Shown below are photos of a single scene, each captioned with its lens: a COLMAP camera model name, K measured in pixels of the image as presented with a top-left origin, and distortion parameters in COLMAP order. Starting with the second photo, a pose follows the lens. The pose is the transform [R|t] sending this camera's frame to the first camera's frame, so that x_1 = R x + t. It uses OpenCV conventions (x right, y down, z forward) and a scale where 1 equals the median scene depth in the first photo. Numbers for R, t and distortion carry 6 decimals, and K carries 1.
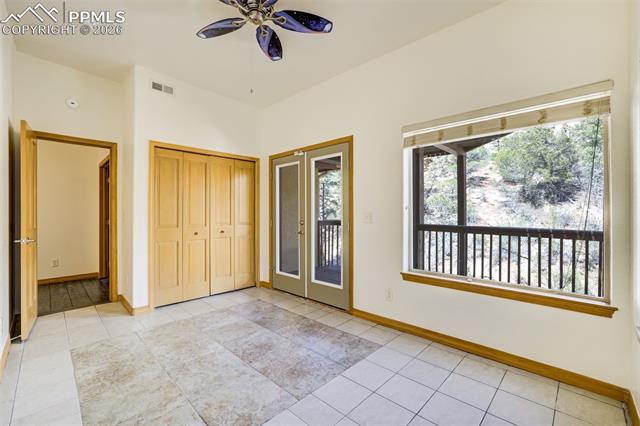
lens RADIAL K [[275.1, 0, 323.9], [0, 275.1, 214.8], [0, 0, 1]] dist [-0.019557, 0.001442]
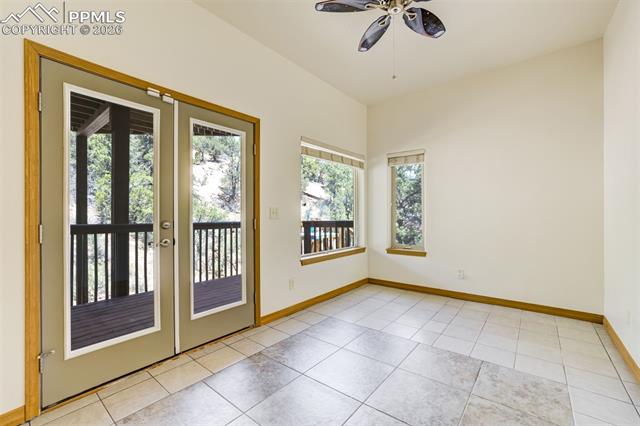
lens RADIAL K [[275.1, 0, 323.2], [0, 275.1, 212.8], [0, 0, 1]] dist [-0.019557, 0.001442]
pose [[-0.091459, -0.003667, 0.995802, -0.785871], [0.001766, 0.999991, 0.003845, 0.004280], [-0.995807, 0.002111, -0.091451, 0.886997]]
